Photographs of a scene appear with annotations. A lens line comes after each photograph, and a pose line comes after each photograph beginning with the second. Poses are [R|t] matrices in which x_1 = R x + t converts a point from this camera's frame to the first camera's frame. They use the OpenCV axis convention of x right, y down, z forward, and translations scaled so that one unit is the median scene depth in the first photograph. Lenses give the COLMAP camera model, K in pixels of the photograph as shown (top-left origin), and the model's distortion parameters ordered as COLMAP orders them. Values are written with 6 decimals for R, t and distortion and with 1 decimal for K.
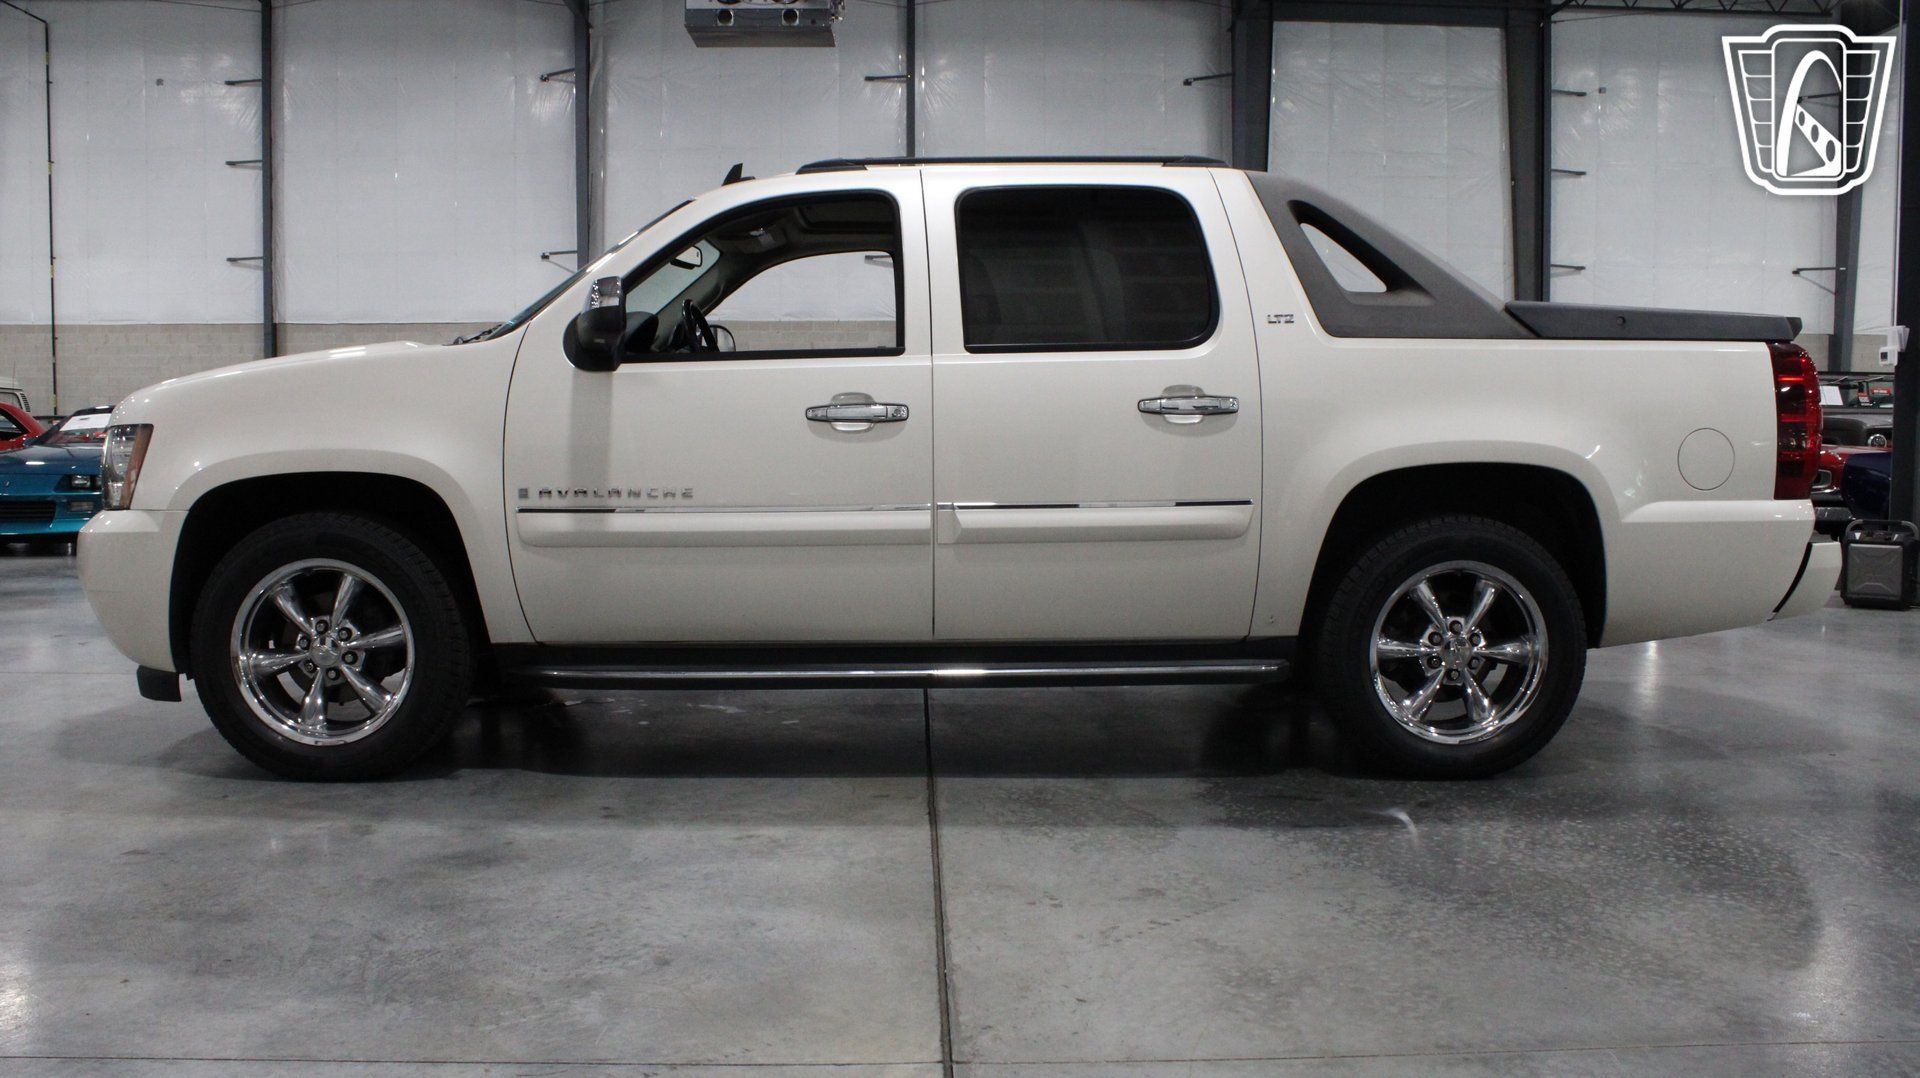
lens RADIAL K [[1594.9, 0, 940.9], [0, 1594.9, 534.2], [0, 0, 1]] dist [-0.165228, 0.143492]
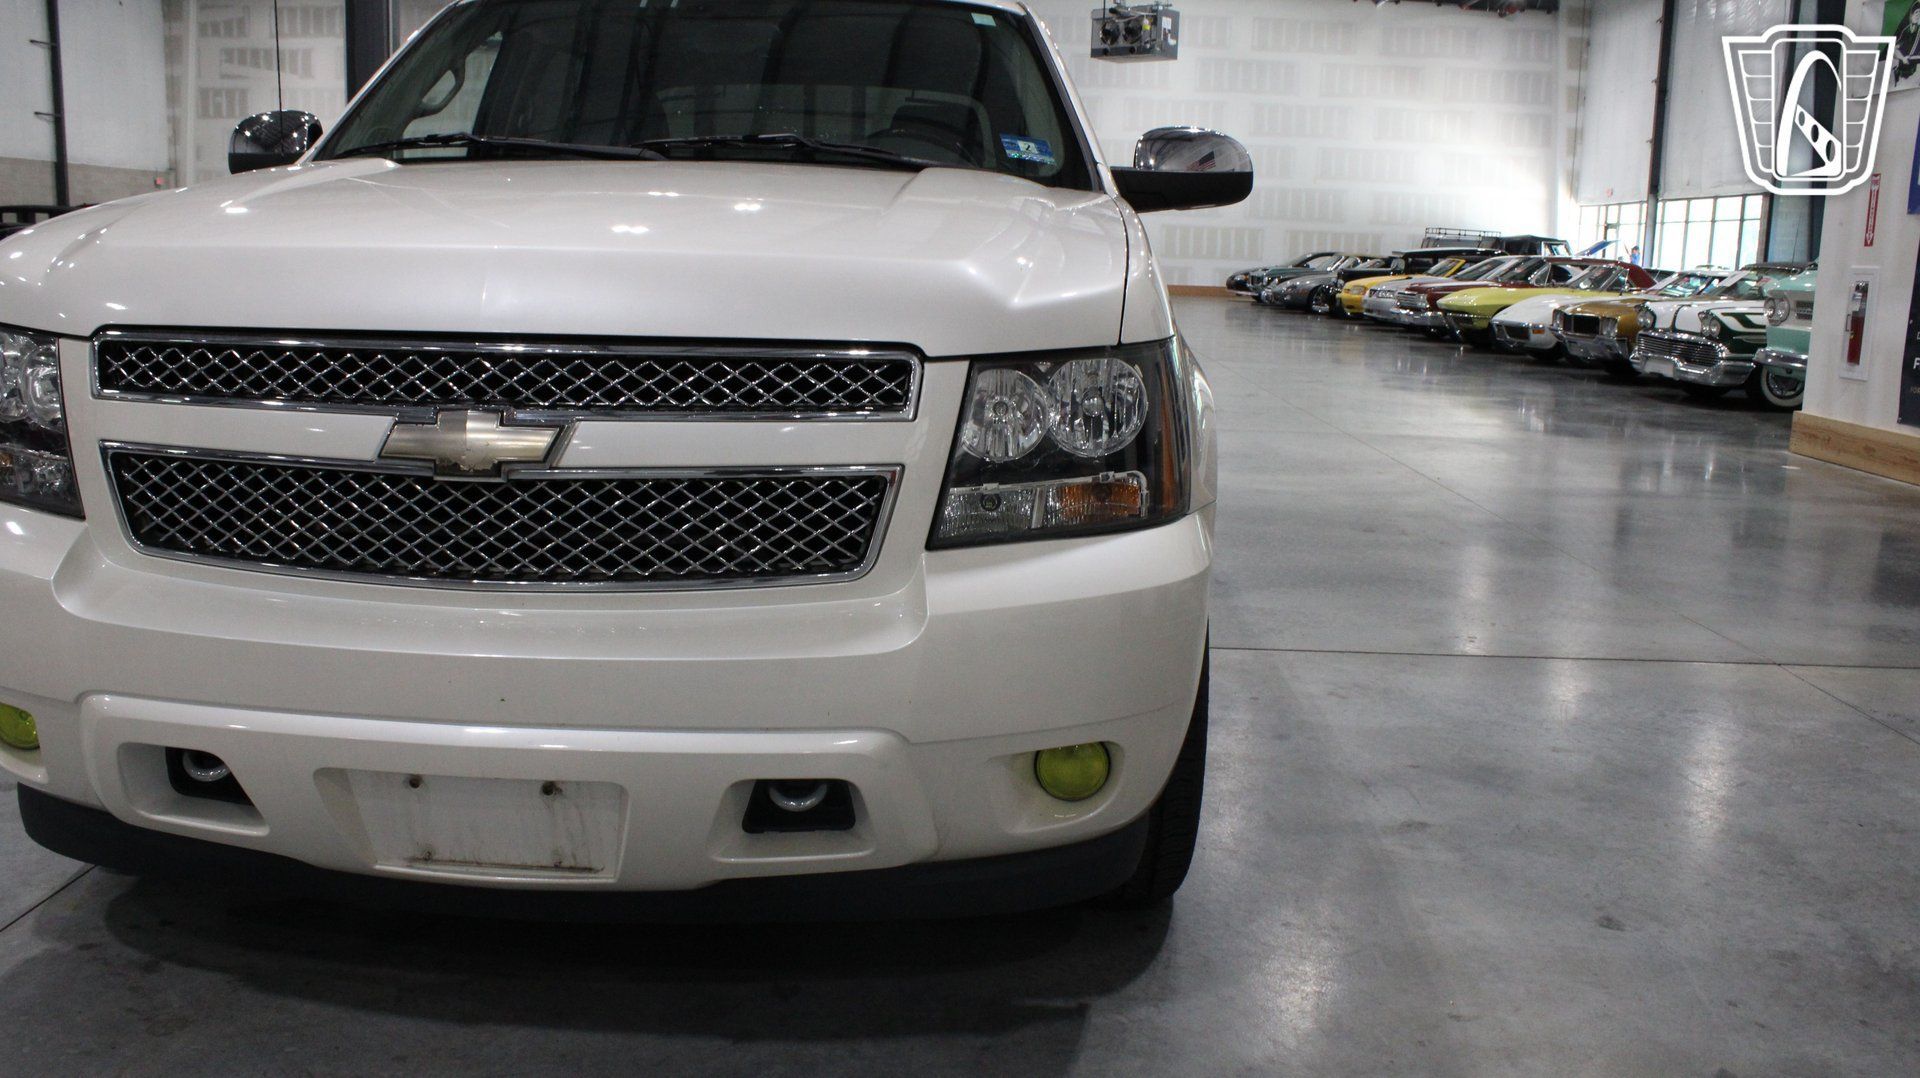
lens RADIAL K [[1585.8, 0, 943.5], [0, 1585.8, 531.4], [0, 0, 1]] dist [-0.154536, 0.121523]
pose [[0.065075, -0.179934, 0.981524, -1.024628], [0.038185, 0.983337, 0.177735, -0.102798], [-0.997150, 0.025914, 0.070861, 1.042596]]
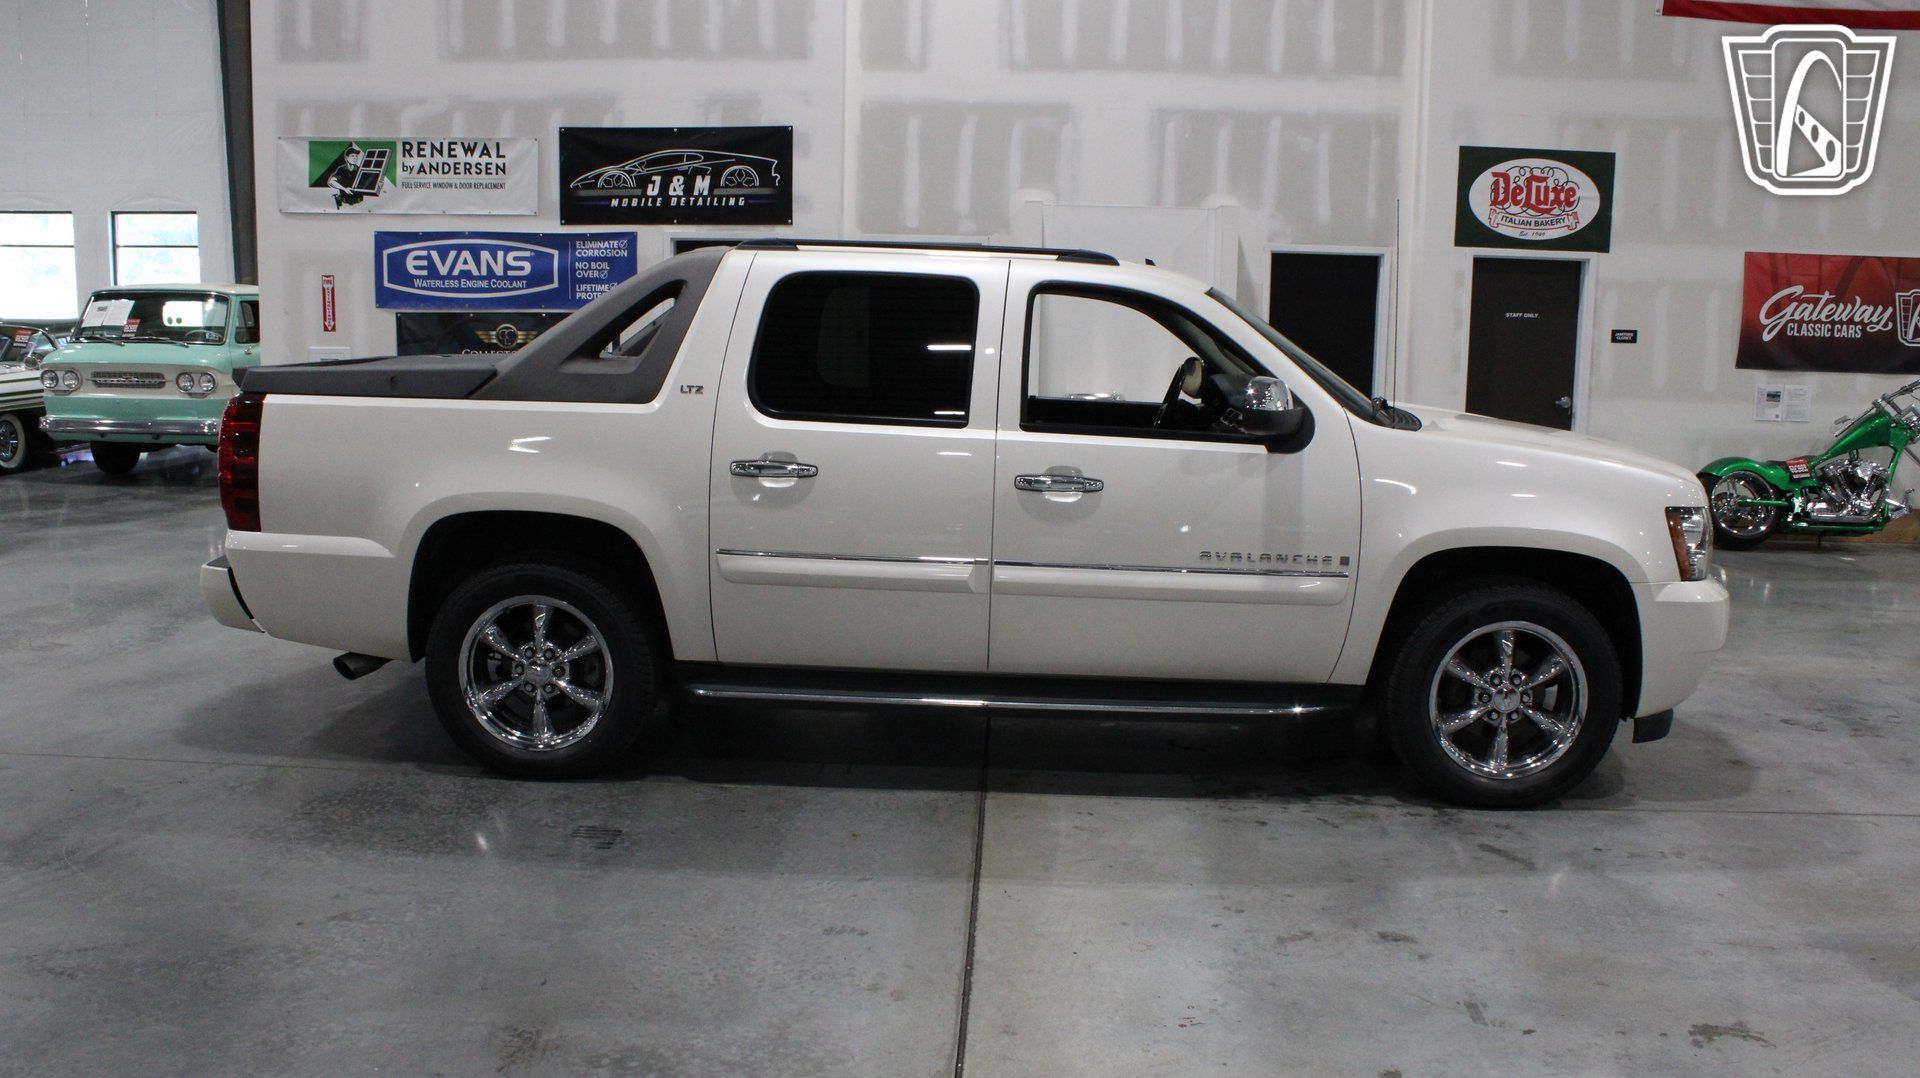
lens RADIAL K [[1594.9, 0, 940.9], [0, 1594.9, 534.2], [0, 0, 1]] dist [-0.165228, 0.143492]
pose [[-0.996681, -0.034162, 0.073890, -0.069771], [-0.018124, 0.978022, 0.207712, -0.311189], [-0.079362, 0.205683, -0.975395, 2.585106]]
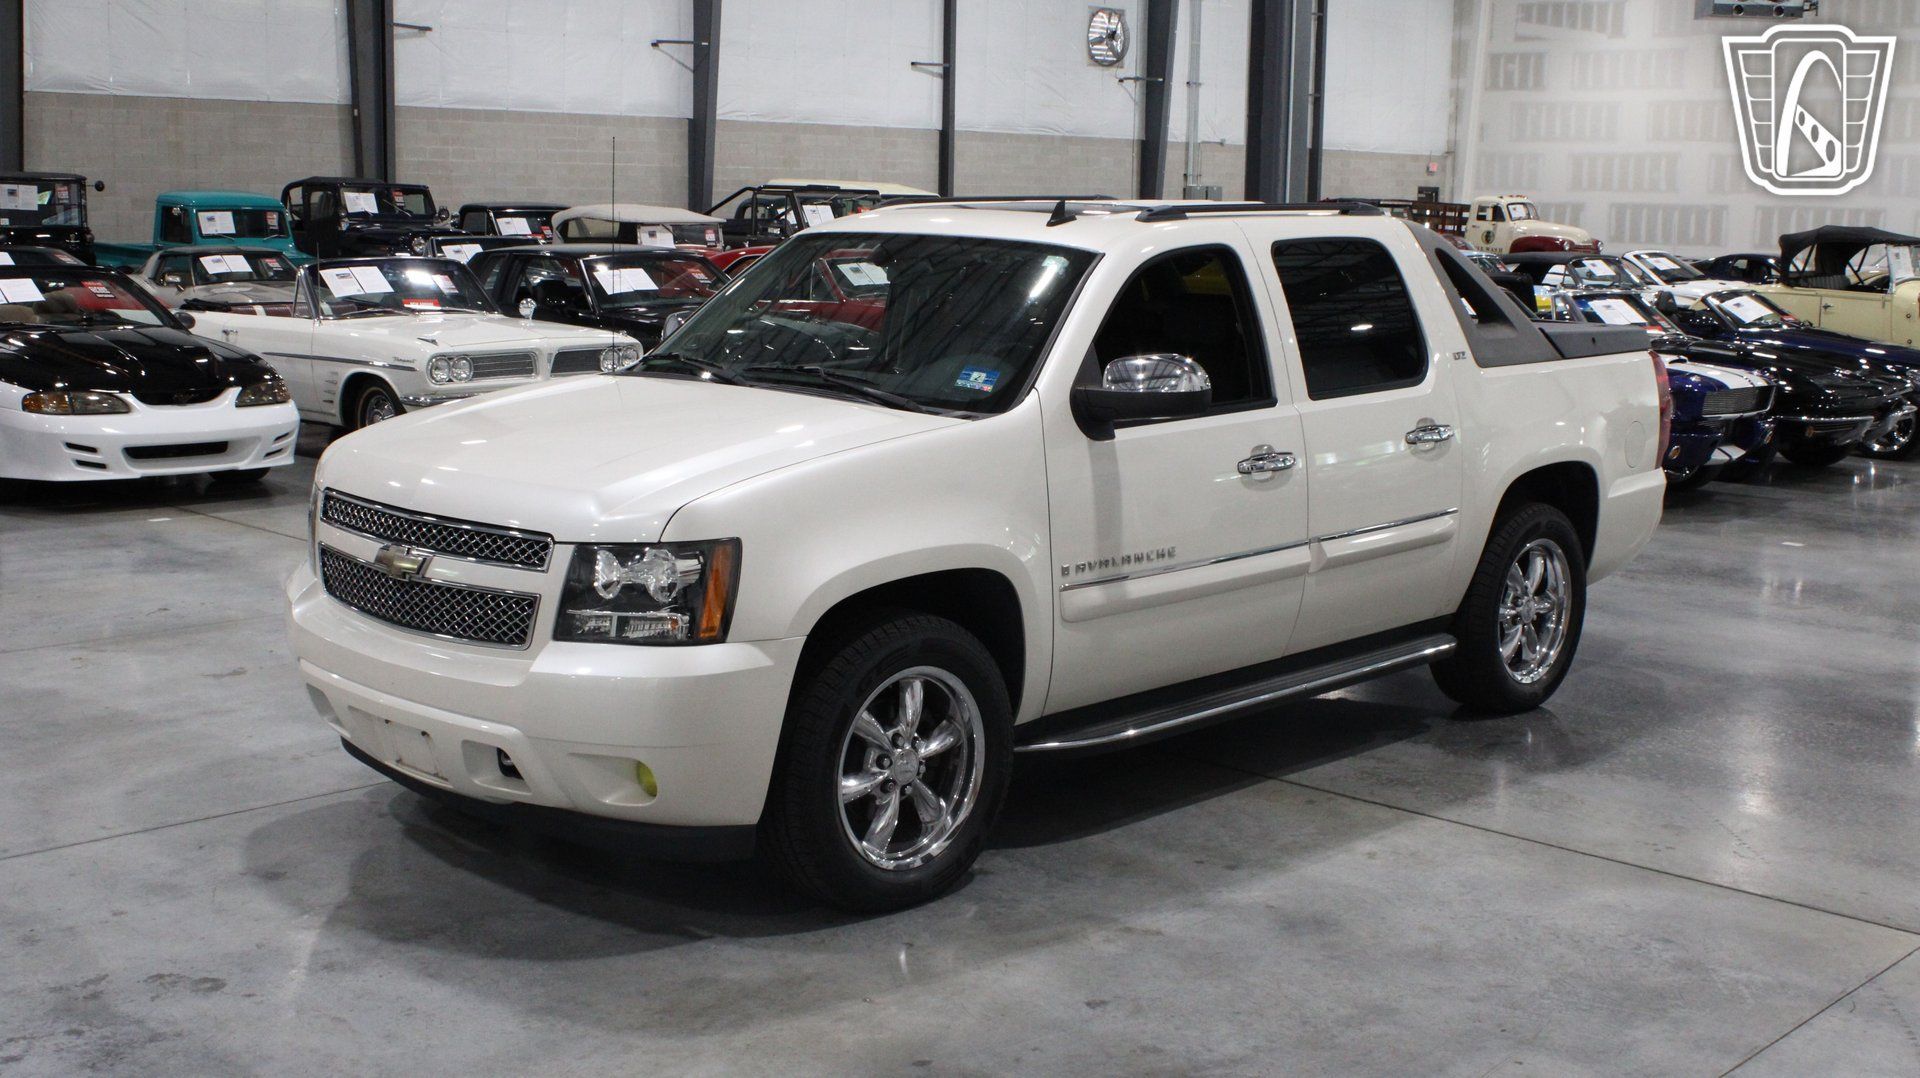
lens RADIAL K [[2163.3, 0, 955.6], [0, 2163.3, 535.6], [0, 0, 1]] dist [-0.082214, 0.067961]
pose [[0.716375, -0.100534, 0.690435, -1.237035], [0.030505, 0.993131, 0.112958, -0.201088], [-0.697049, -0.059859, 0.714521, 0.086016]]
